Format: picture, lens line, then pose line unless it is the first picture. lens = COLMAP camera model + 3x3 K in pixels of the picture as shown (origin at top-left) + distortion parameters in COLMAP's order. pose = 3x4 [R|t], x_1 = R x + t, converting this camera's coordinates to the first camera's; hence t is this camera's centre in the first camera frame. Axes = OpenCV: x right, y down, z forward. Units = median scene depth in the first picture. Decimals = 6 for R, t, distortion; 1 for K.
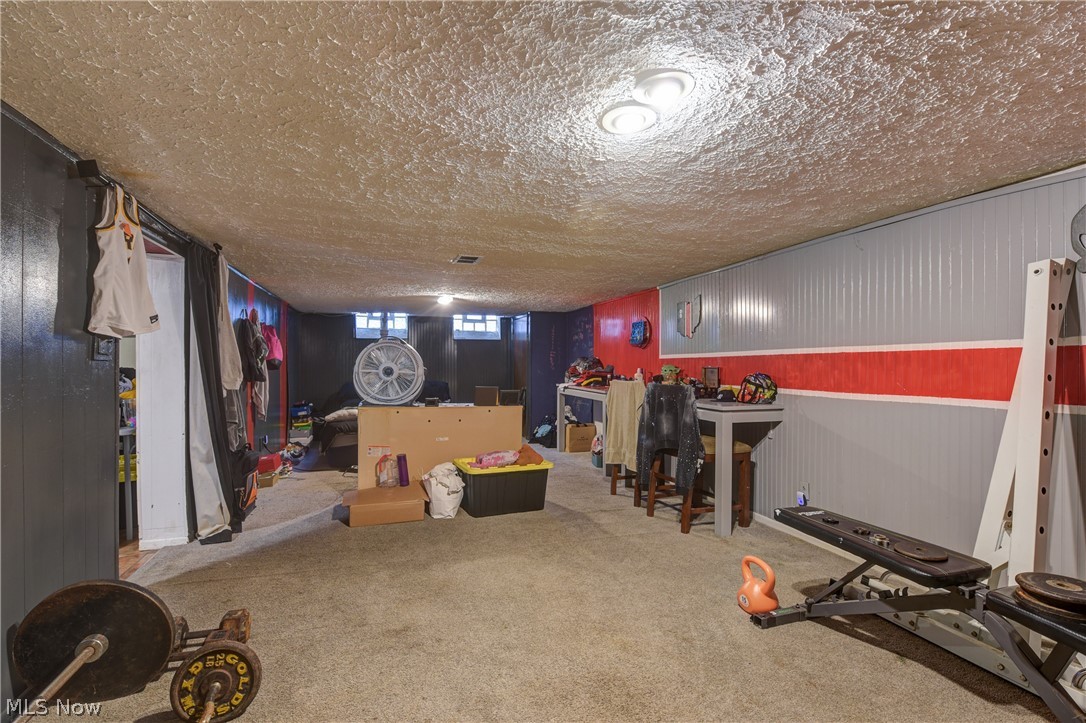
lens RADIAL K [[504.8, 0, 544.5], [0, 504.8, 367.8], [0, 0, 1]] dist [0.000040, 0.000066]
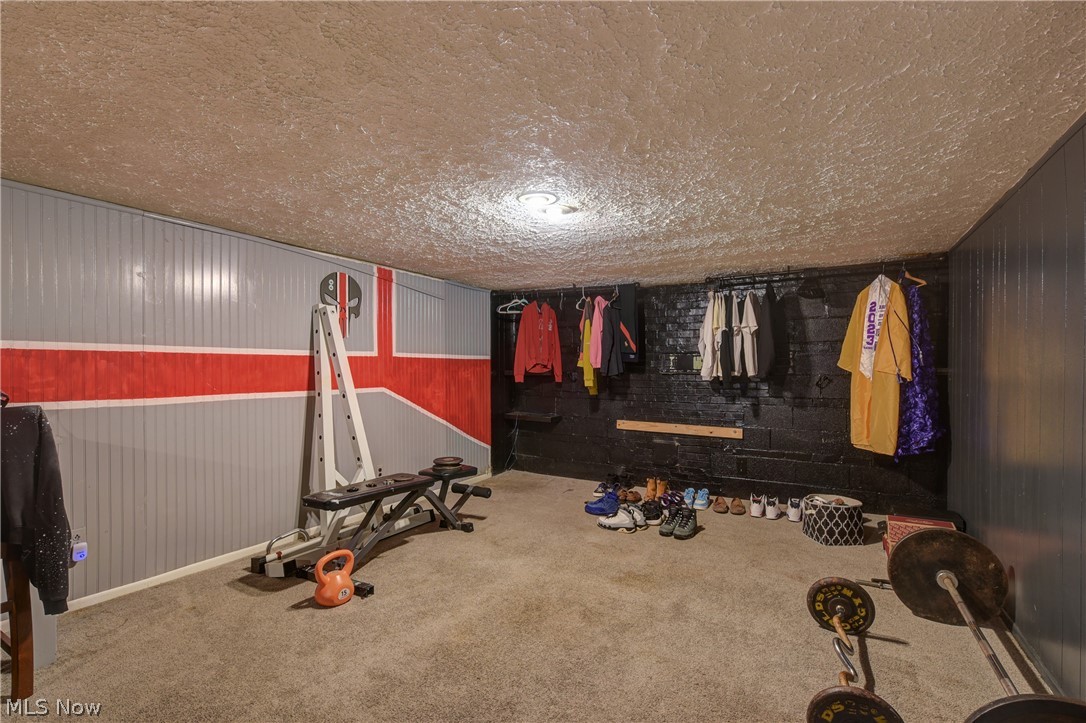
lens RADIAL K [[504.8, 0, 544.5], [0, 504.8, 367.8], [0, 0, 1]] dist [0.000040, 0.000066]
pose [[-0.675663, -0.004662, 0.737196, -0.647846], [-0.002150, 0.999988, 0.004353, -0.011568], [-0.737207, 0.001356, -0.675665, 1.393604]]
